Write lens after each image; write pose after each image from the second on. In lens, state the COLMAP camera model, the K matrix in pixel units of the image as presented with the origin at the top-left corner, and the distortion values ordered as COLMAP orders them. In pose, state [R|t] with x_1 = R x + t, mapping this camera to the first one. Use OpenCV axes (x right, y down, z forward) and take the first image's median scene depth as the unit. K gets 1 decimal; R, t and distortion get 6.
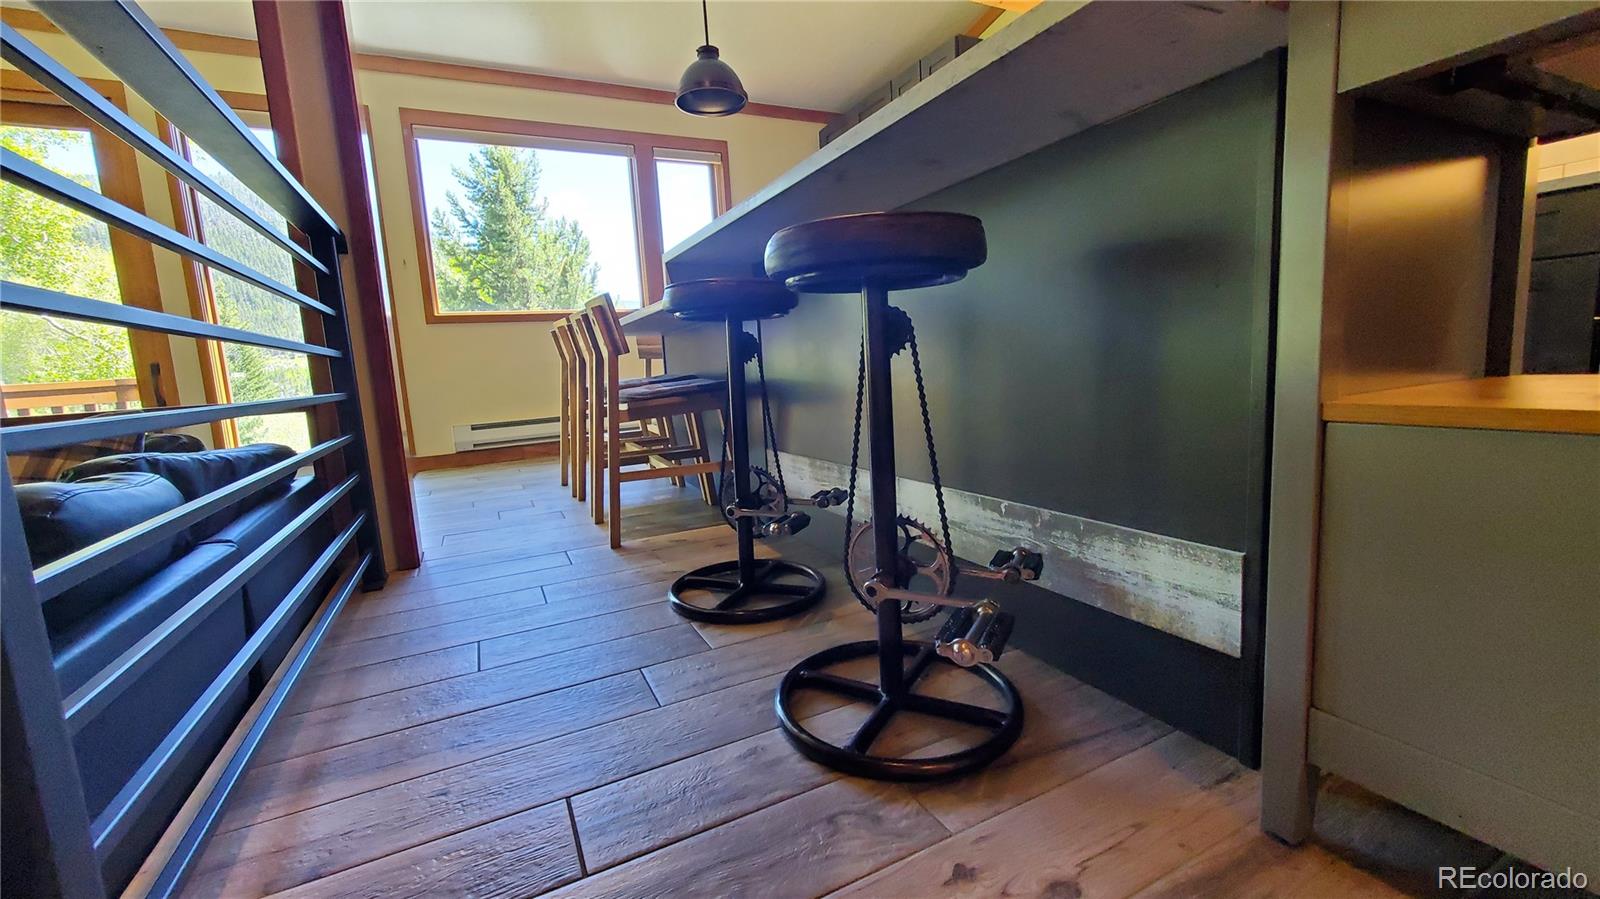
lens RADIAL K [[642.9, 0, 800.2], [0, 642.9, 445.8], [0, 0, 1]] dist [-0.000522, 0.000007]
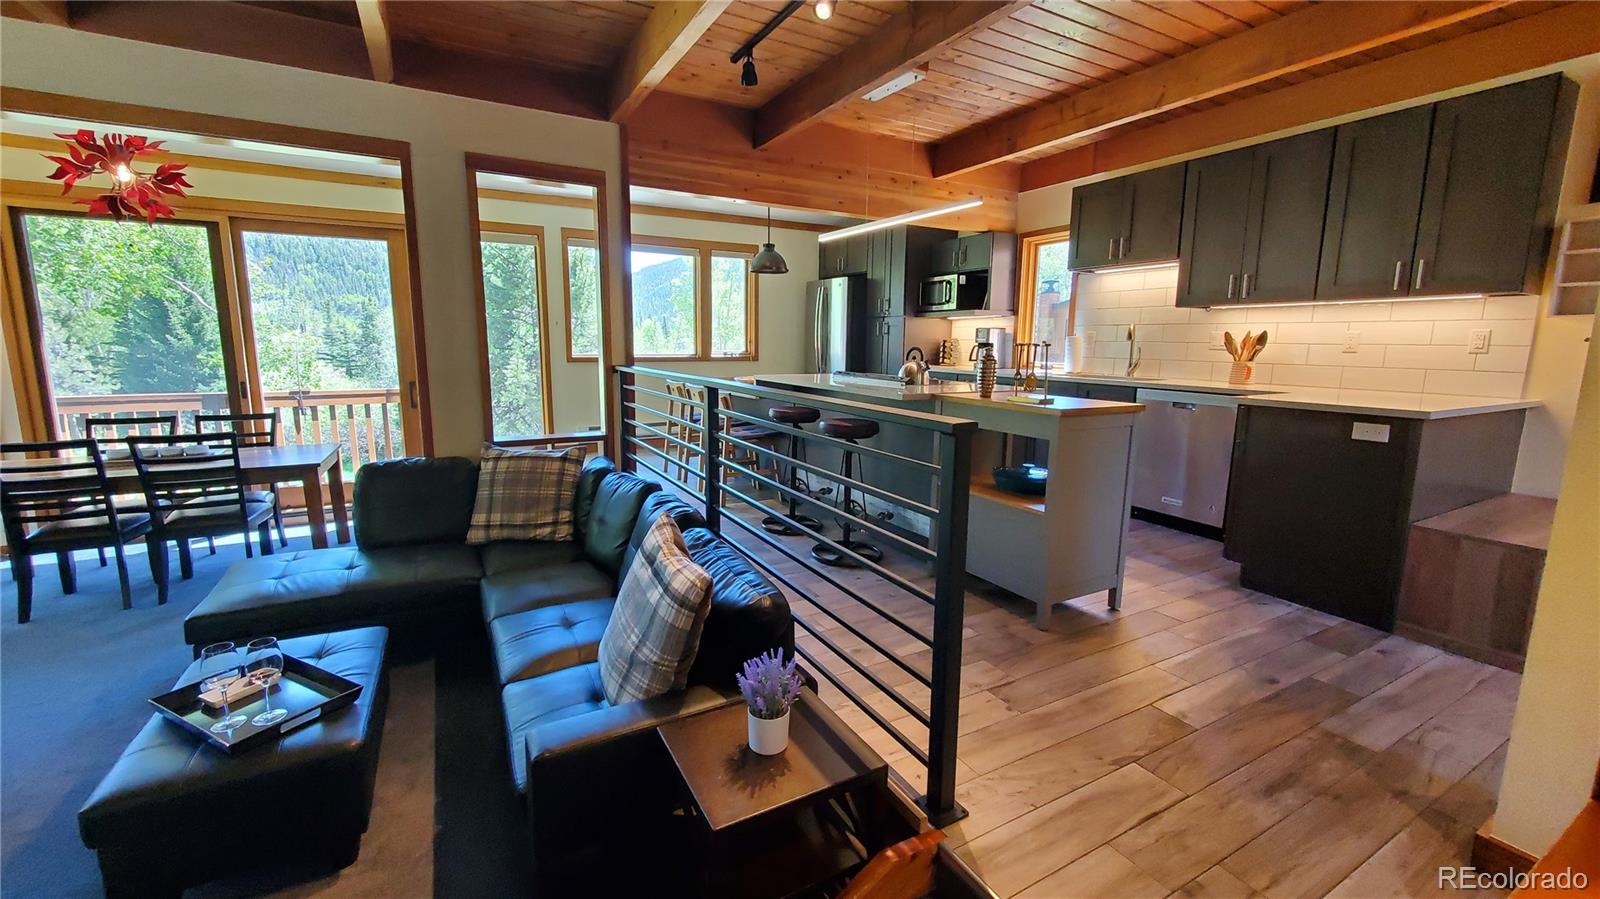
lens RADIAL K [[642.9, 0, 796.8], [0, 642.9, 444.8], [0, 0, 1]] dist [-0.000522, 0.000007]
pose [[0.996513, 0.064785, 0.052578, -0.319207], [-0.066271, 0.997436, 0.027027, -0.244416], [-0.050692, -0.030417, 0.998251, -2.282187]]
